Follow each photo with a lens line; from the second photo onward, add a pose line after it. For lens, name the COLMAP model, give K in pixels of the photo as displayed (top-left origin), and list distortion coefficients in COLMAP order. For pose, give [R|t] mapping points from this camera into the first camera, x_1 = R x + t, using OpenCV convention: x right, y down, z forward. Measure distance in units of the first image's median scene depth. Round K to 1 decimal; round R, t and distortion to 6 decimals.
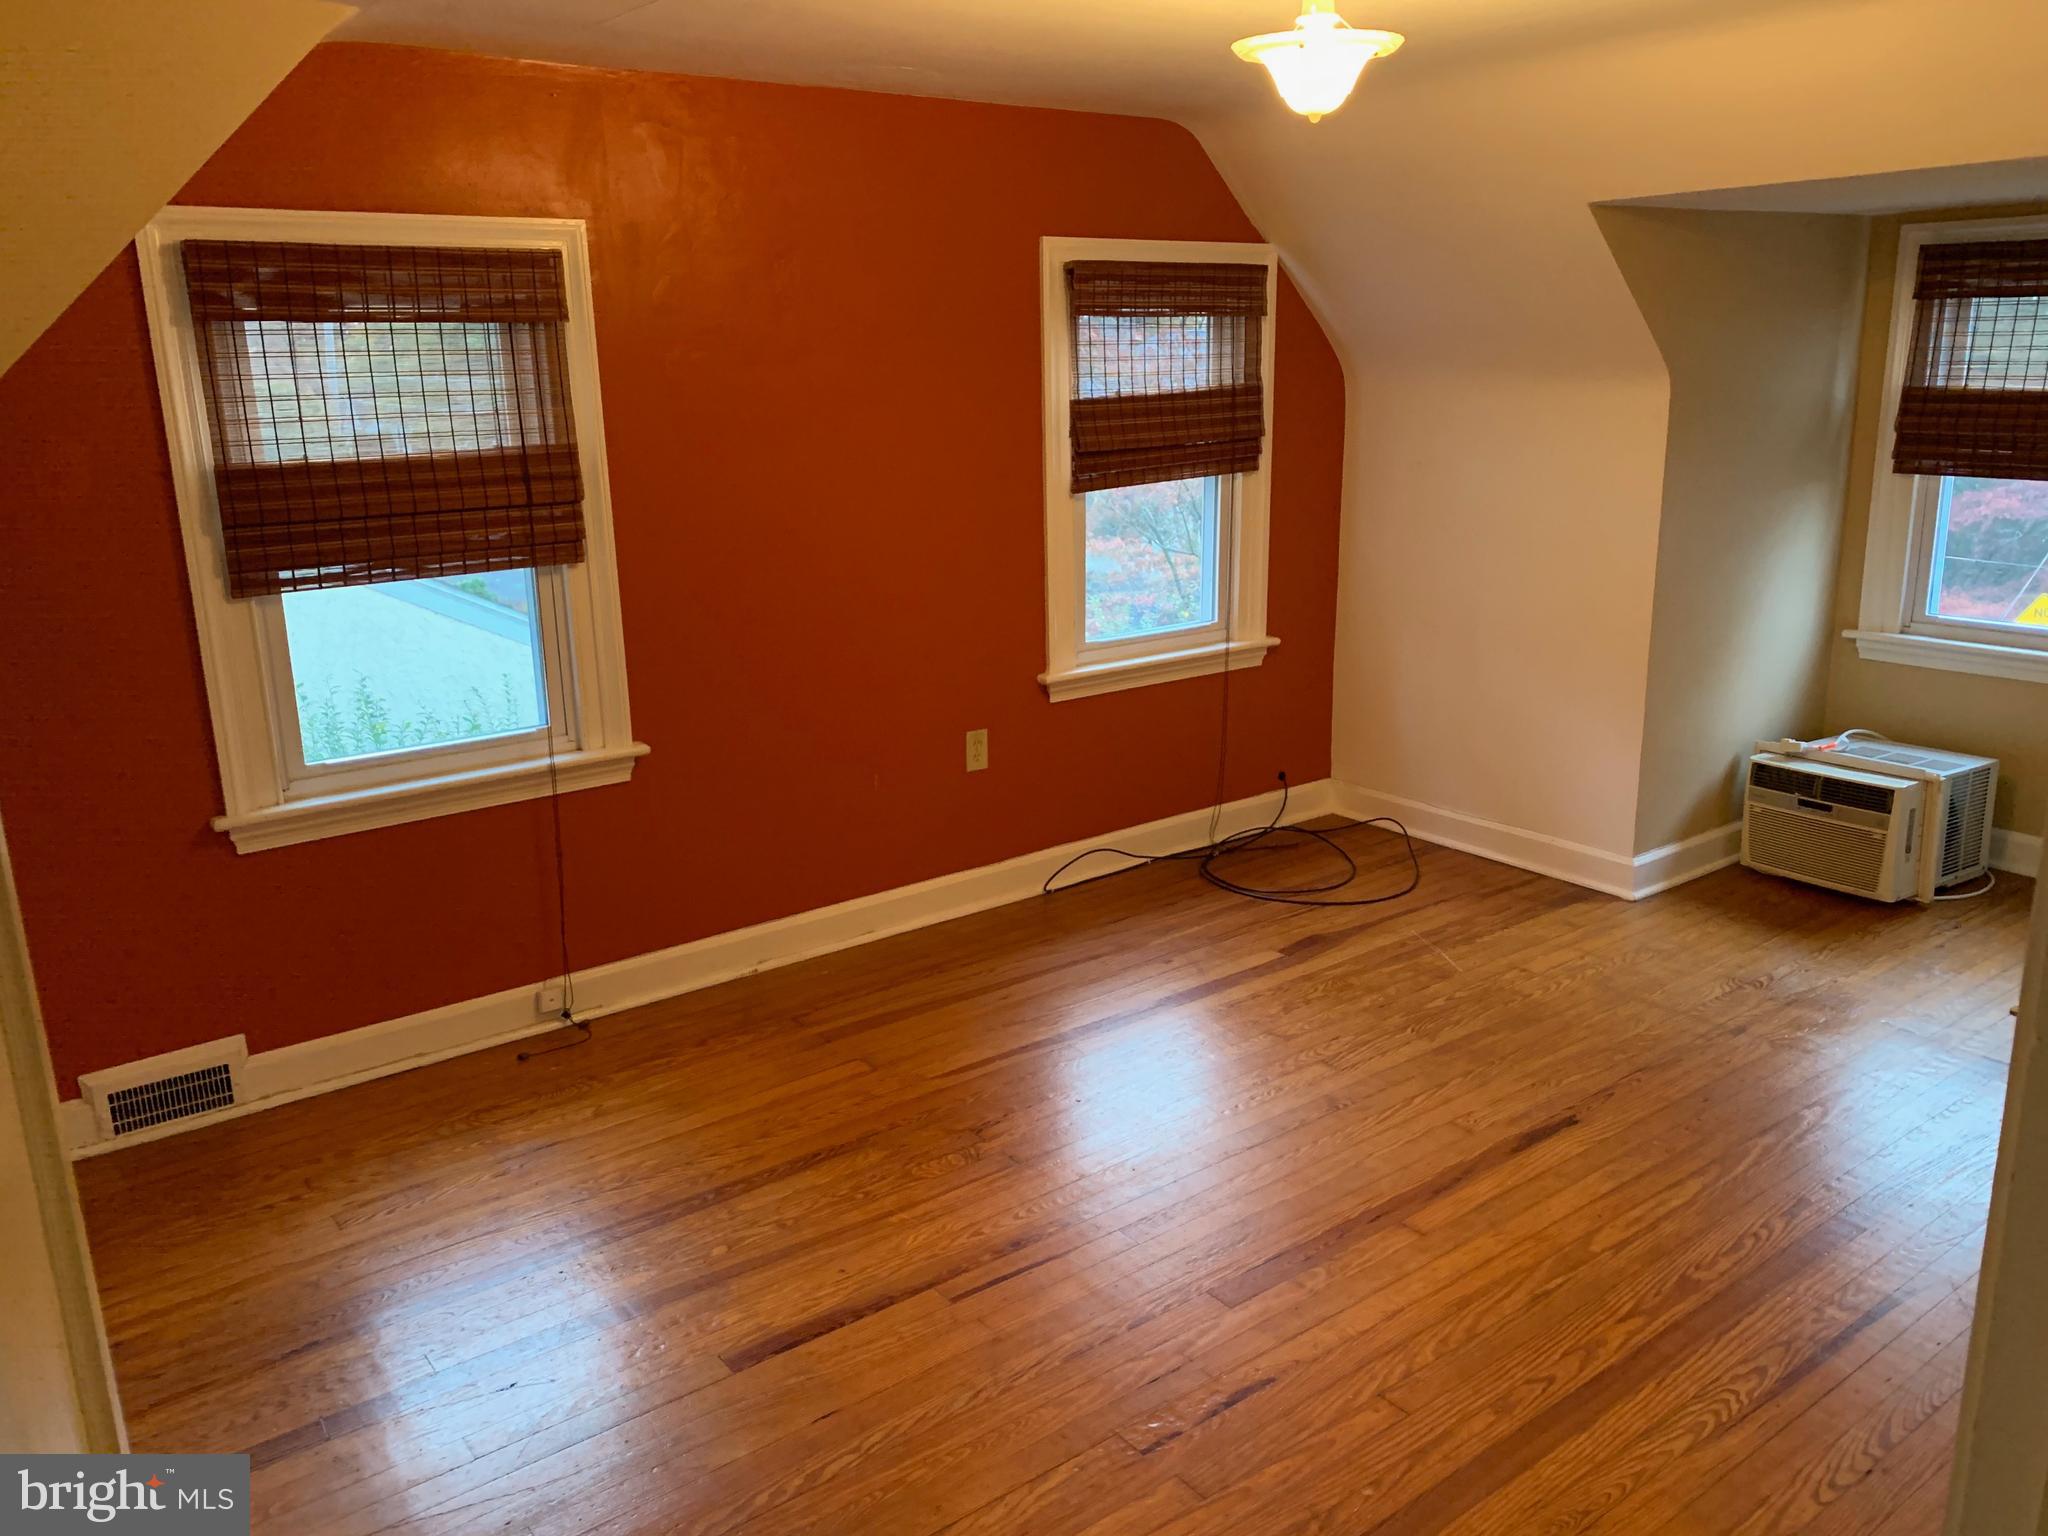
lens RADIAL K [[1569.8, 0, 1029.4], [0, 1569.8, 745.8], [0, 0, 1]] dist [0.038592, -0.031784]
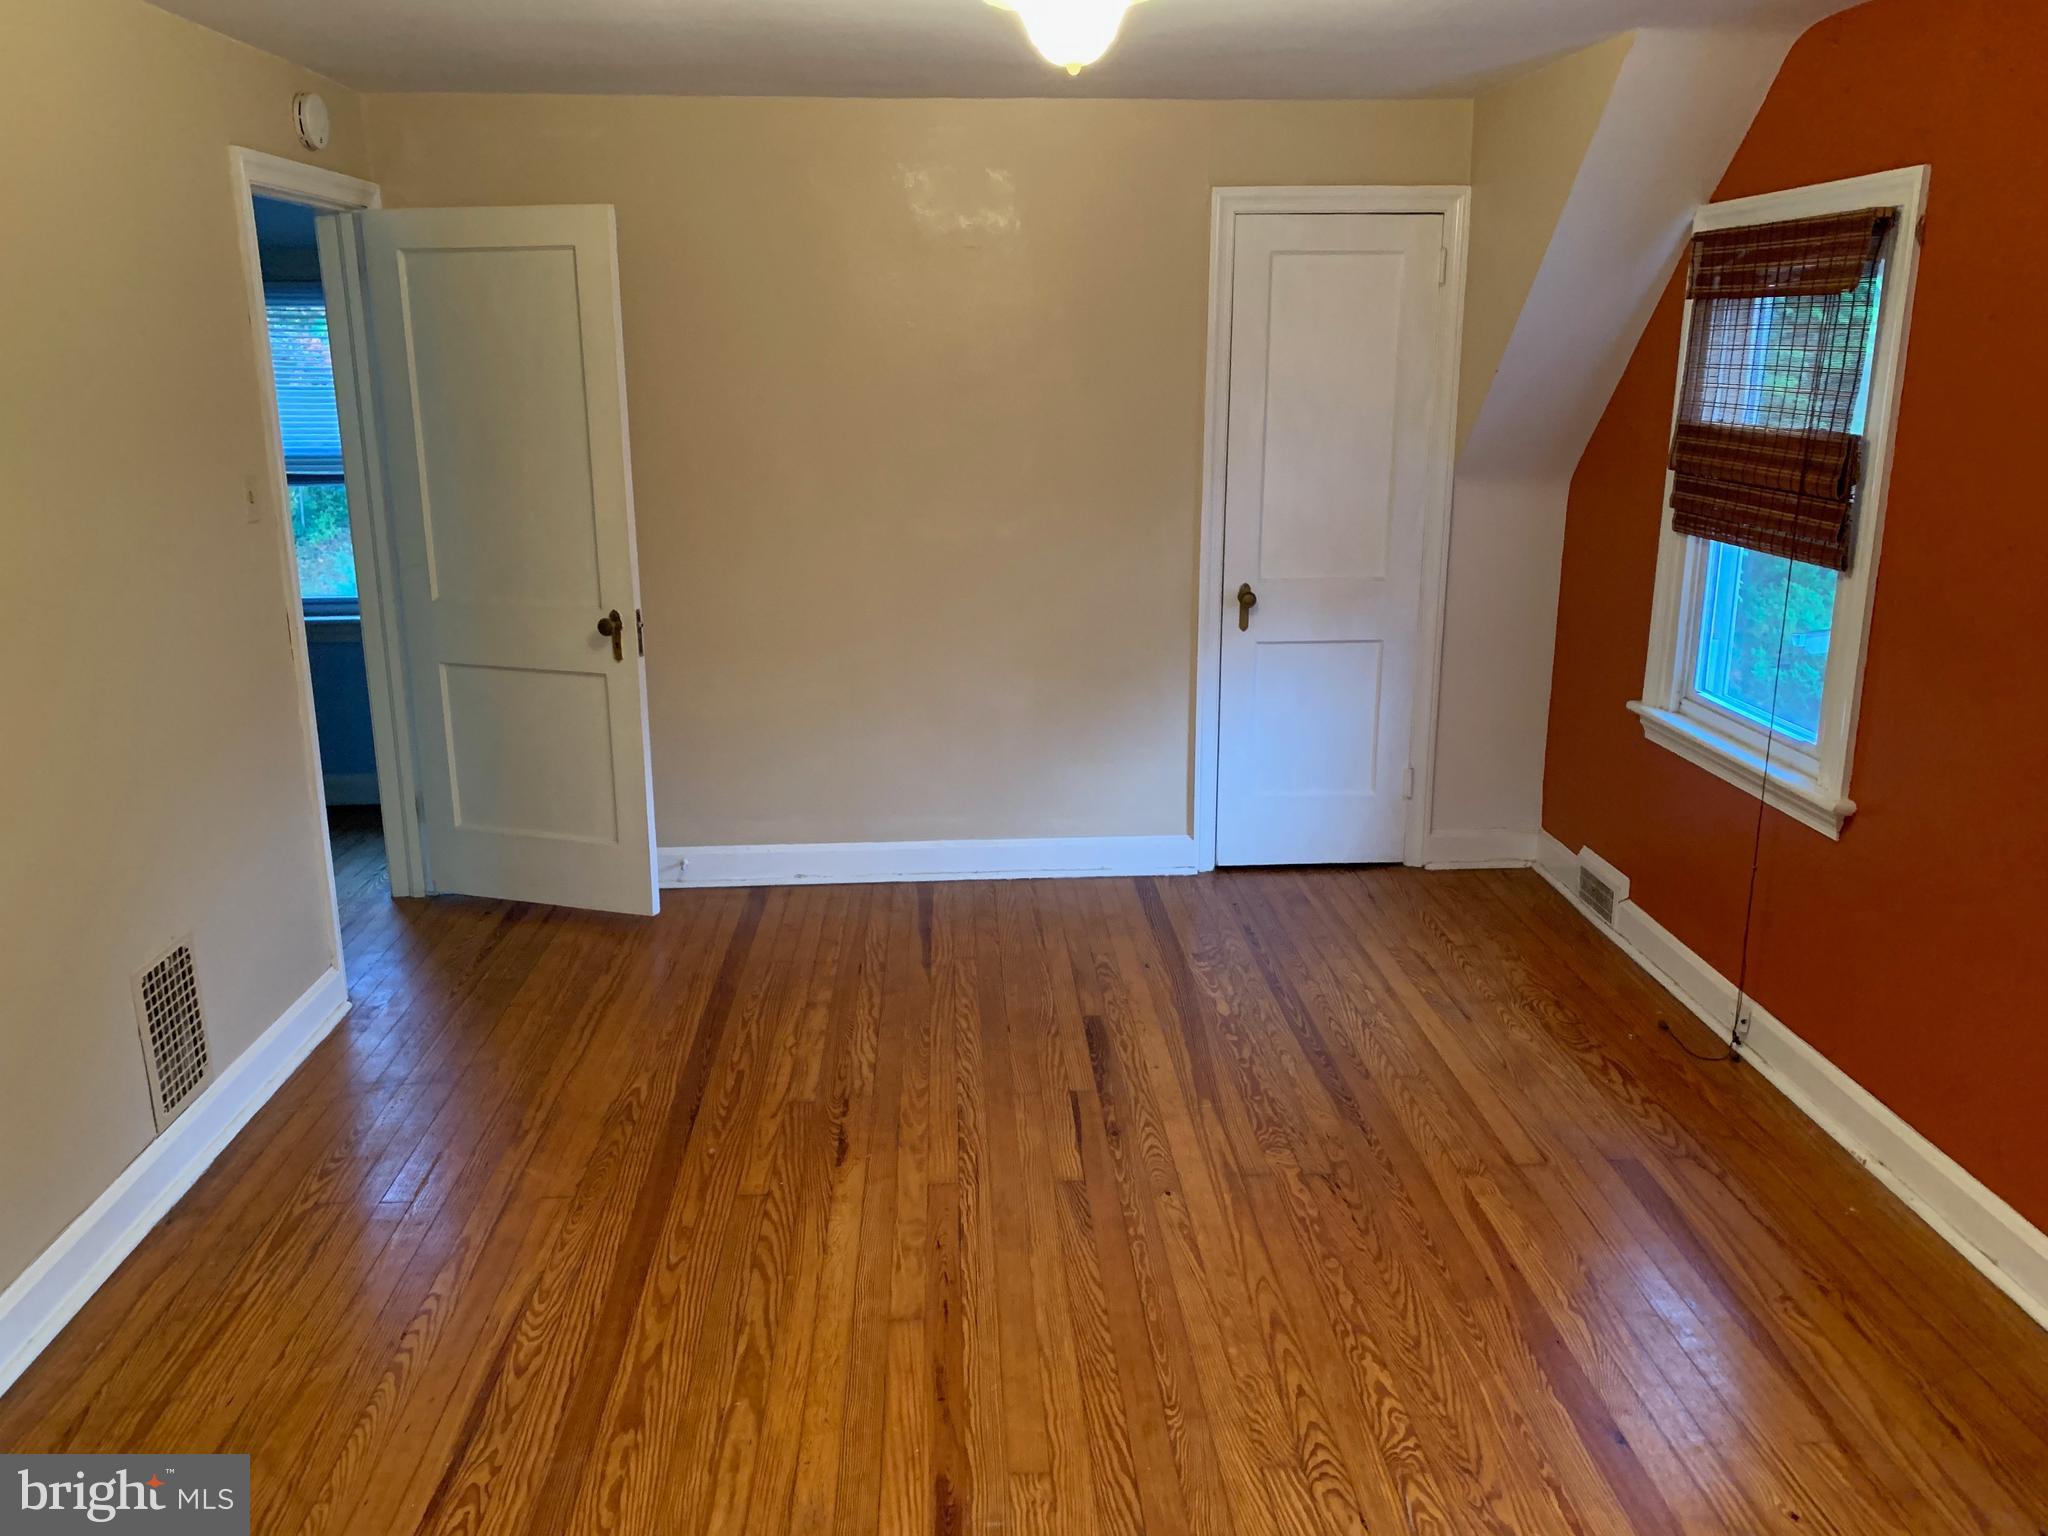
lens RADIAL K [[1553.8, 0, 1041.7], [0, 1553.8, 753.3], [0, 0, 1]] dist [0.018725, 0.001493]
pose [[-0.551022, 0.238954, -0.799547, 0.900183], [-0.191733, 0.896241, 0.399988, -0.387605], [0.812166, 0.373702, -0.448033, 1.439932]]
